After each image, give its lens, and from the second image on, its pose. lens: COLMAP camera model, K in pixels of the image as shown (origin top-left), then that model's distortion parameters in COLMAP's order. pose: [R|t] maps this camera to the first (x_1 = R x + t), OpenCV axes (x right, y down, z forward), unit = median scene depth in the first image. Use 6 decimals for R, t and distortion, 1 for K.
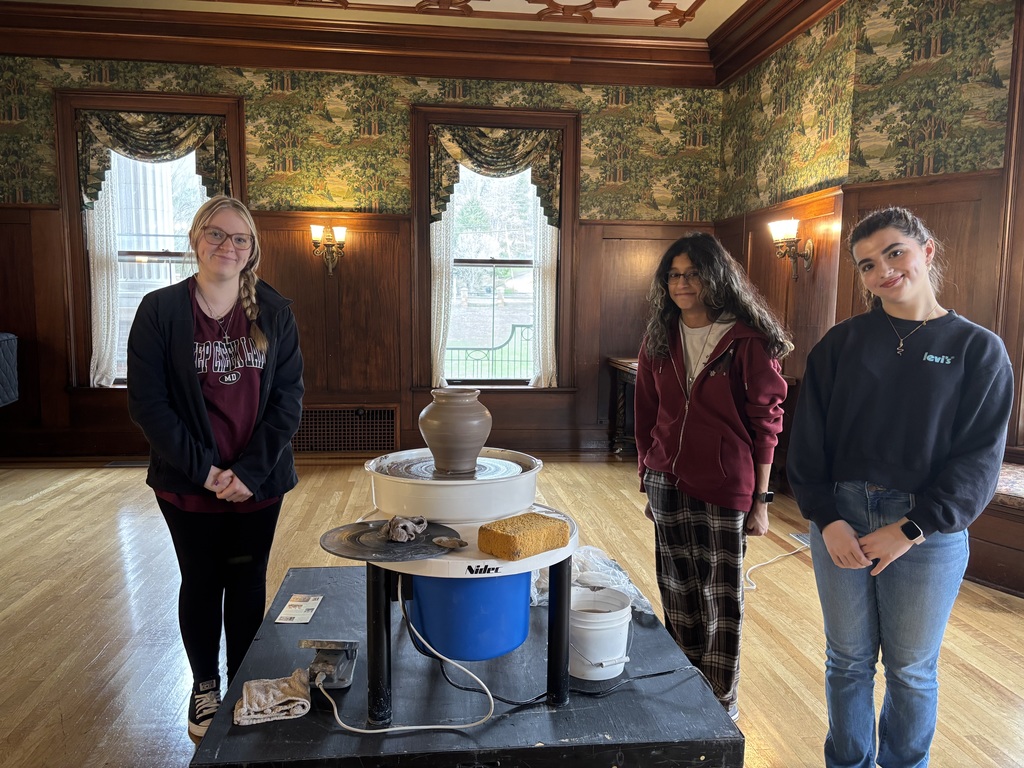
lens RADIAL K [[778.7, 0, 512.8], [0, 778.7, 386.6], [0, 0, 1]] dist [-0.006766, -0.016579]
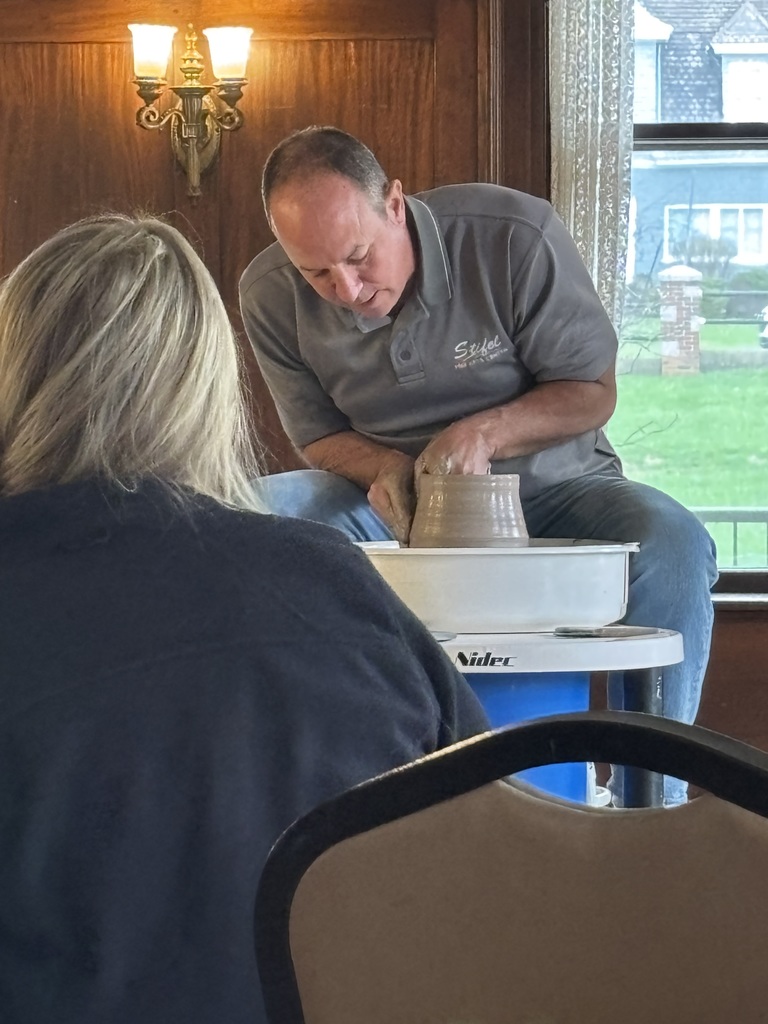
lens RADIAL K [[4857.7, 0, 383.9], [0, 4857.7, 512.0], [0, 0, 1]] dist [0.179718, 0.000000]
pose [[0.983976, -0.015714, -0.177609, 0.144078], [0.002536, 0.997242, -0.074182, 0.102039], [0.178285, 0.072543, 0.981301, -0.708212]]
